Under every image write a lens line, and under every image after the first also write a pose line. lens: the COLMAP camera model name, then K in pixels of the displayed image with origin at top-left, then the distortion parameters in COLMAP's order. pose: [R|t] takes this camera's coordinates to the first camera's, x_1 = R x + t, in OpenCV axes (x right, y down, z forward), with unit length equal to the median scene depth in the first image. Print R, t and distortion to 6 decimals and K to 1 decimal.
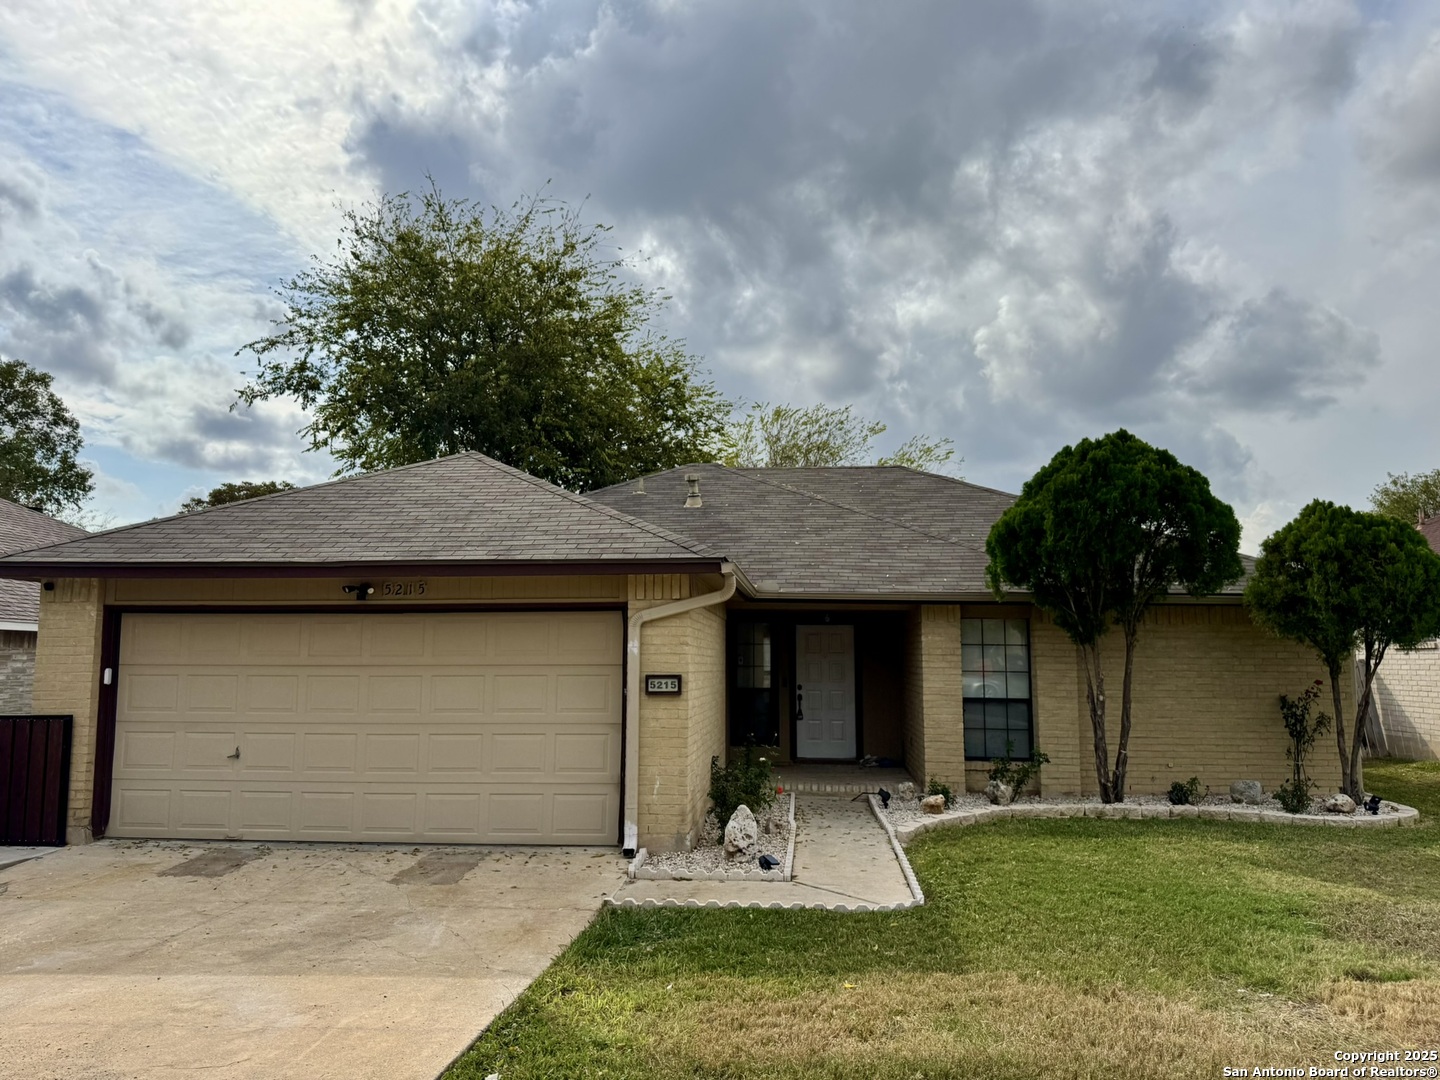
lens RADIAL K [[968.2, 0, 720.0], [0, 968.2, 540.0], [0, 0, 1]] dist [0.131239, -0.211019]
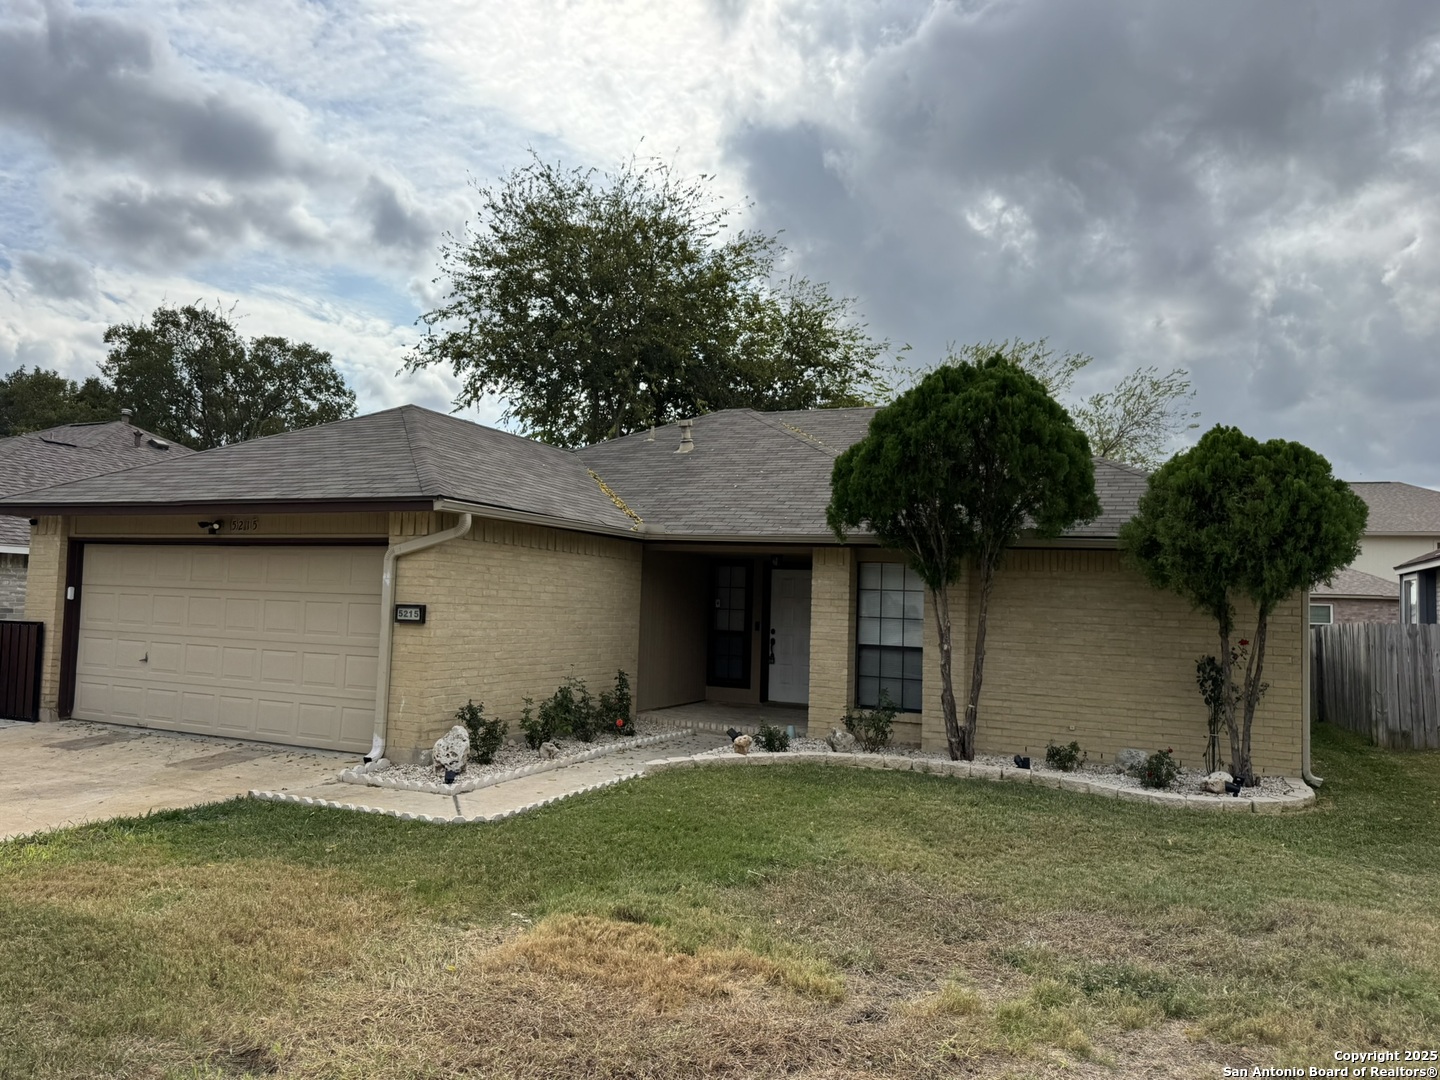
lens RADIAL K [[968.2, 0, 720.0], [0, 968.2, 540.0], [0, 0, 1]] dist [0.131239, -0.211019]
pose [[0.944270, 0.007363, -0.329091, 0.547660], [0.008654, 0.998849, 0.047178, 0.015792], [0.329060, -0.047396, 0.943119, 0.074121]]
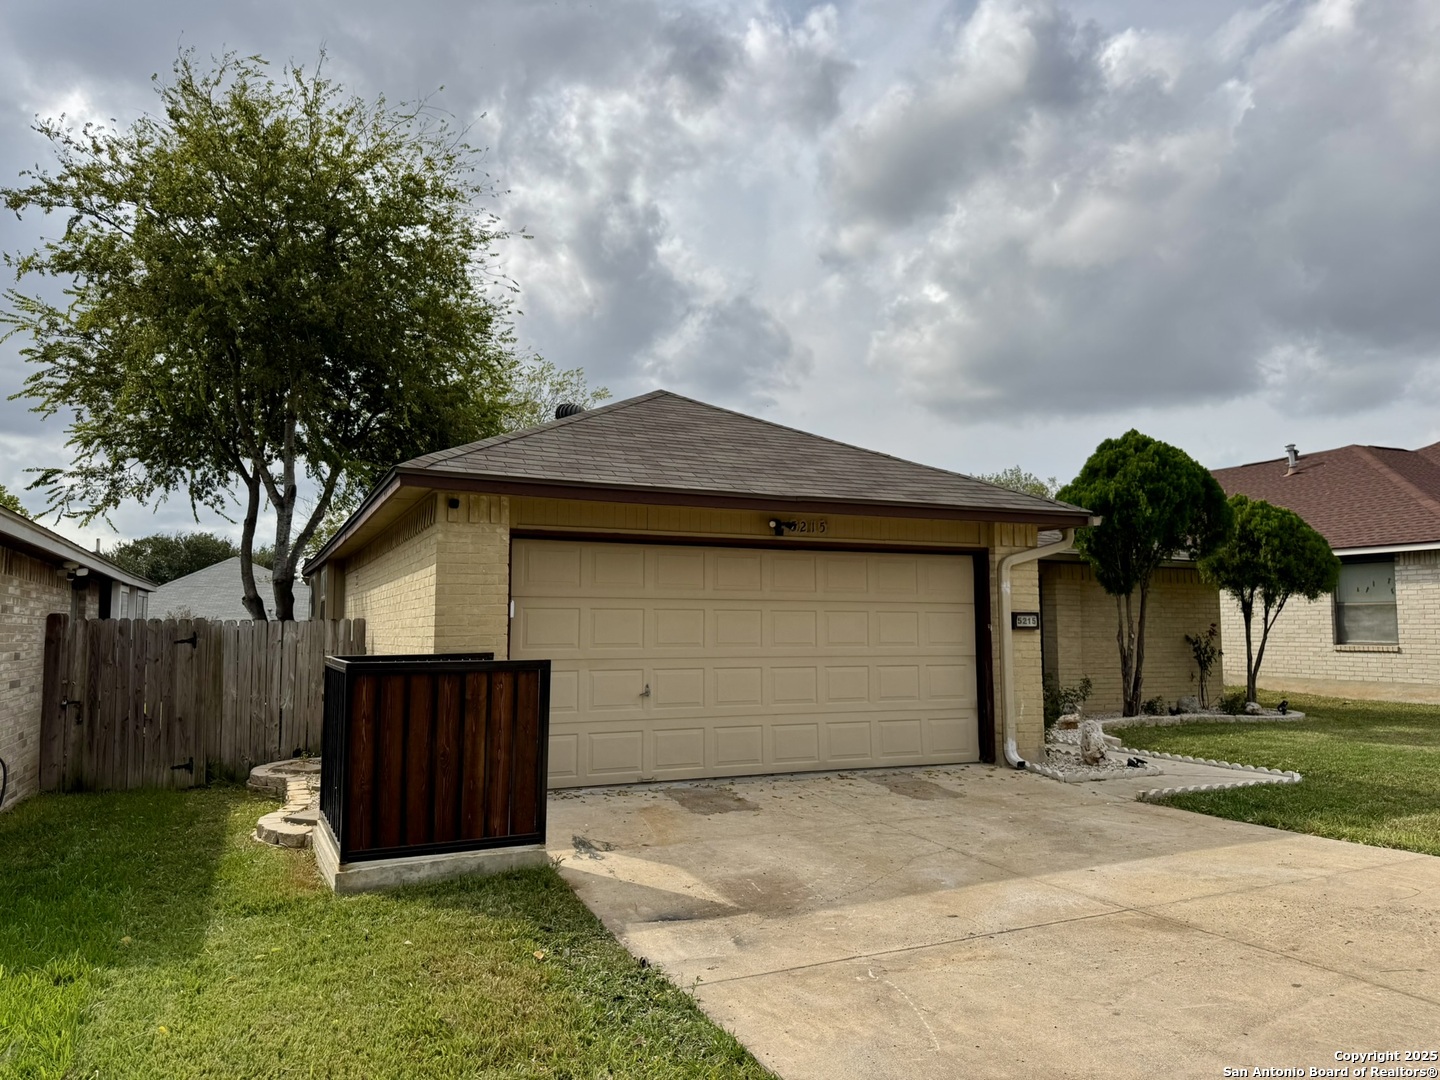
lens RADIAL K [[1013.9, 0, 720.0], [0, 1013.9, 540.0], [0, 0, 1]] dist [0.154149, -0.249803]
pose [[0.866075, 0.040714, 0.498253, -0.851437], [-0.059141, 0.998024, 0.021247, 0.043112], [-0.496403, -0.047869, 0.866771, 0.115975]]
